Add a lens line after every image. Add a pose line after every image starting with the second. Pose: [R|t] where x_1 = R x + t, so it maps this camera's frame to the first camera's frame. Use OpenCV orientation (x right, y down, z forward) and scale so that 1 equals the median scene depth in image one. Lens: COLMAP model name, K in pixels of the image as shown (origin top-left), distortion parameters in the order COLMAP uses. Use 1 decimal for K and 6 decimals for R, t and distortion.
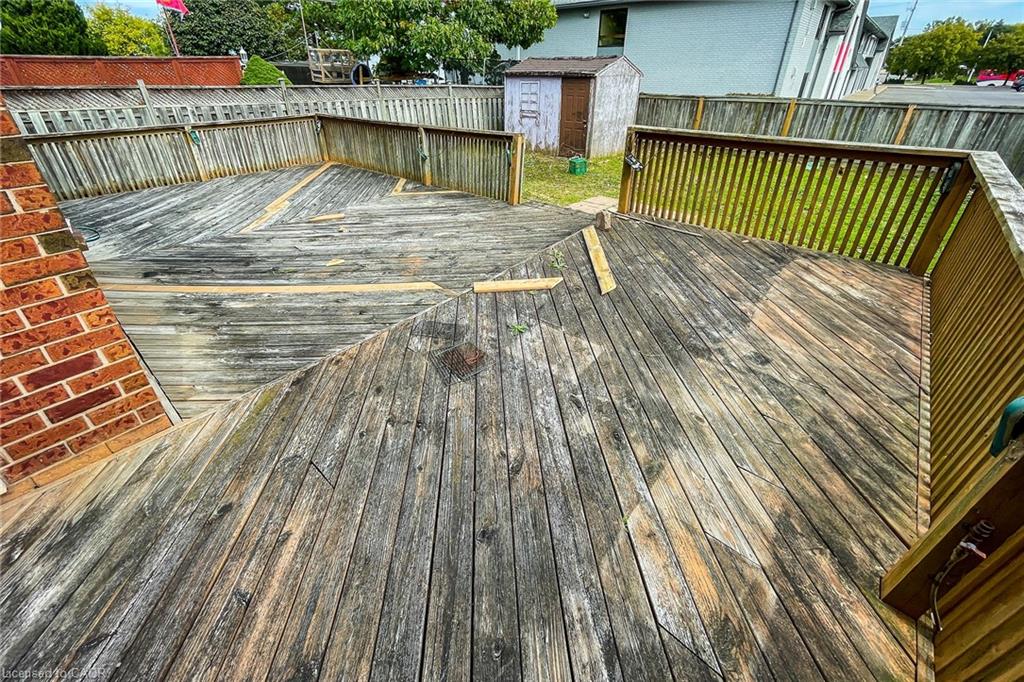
lens RADIAL K [[417.2, 0, 509.5], [0, 417.2, 300.4], [0, 0, 1]] dist [-0.003684, 0.000024]
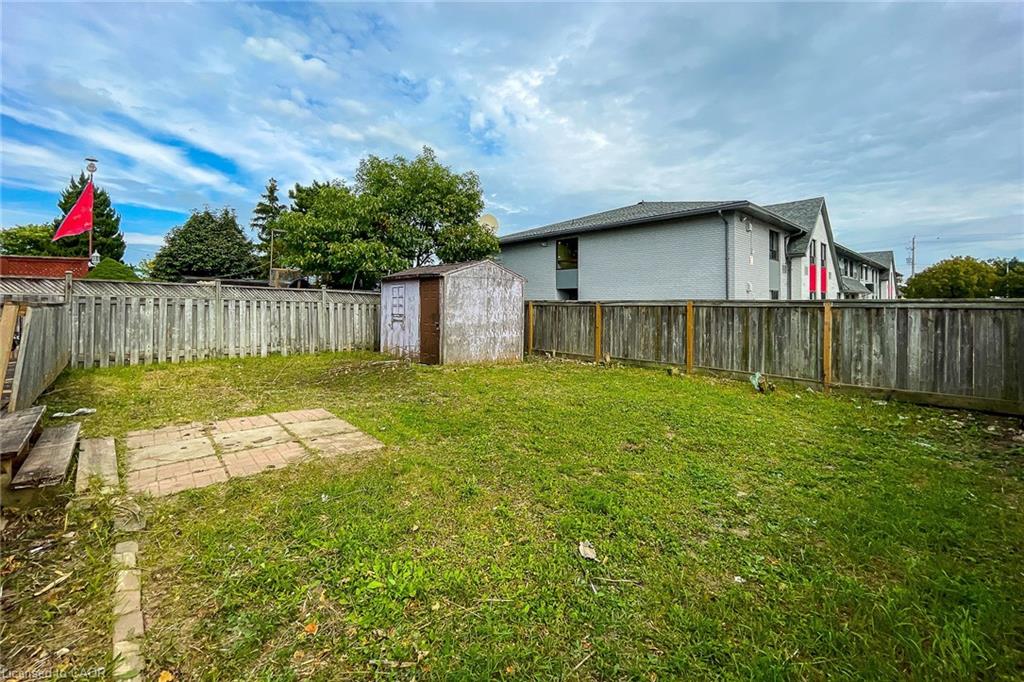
lens RADIAL K [[417.2, 0, 509.5], [0, 417.2, 300.4], [0, 0, 1]] dist [-0.003684, 0.000024]
pose [[0.993366, 0.004235, -0.114914, 0.384587], [-0.059809, 0.872544, -0.484861, -0.061093], [0.098214, 0.488518, 0.867009, 0.230996]]
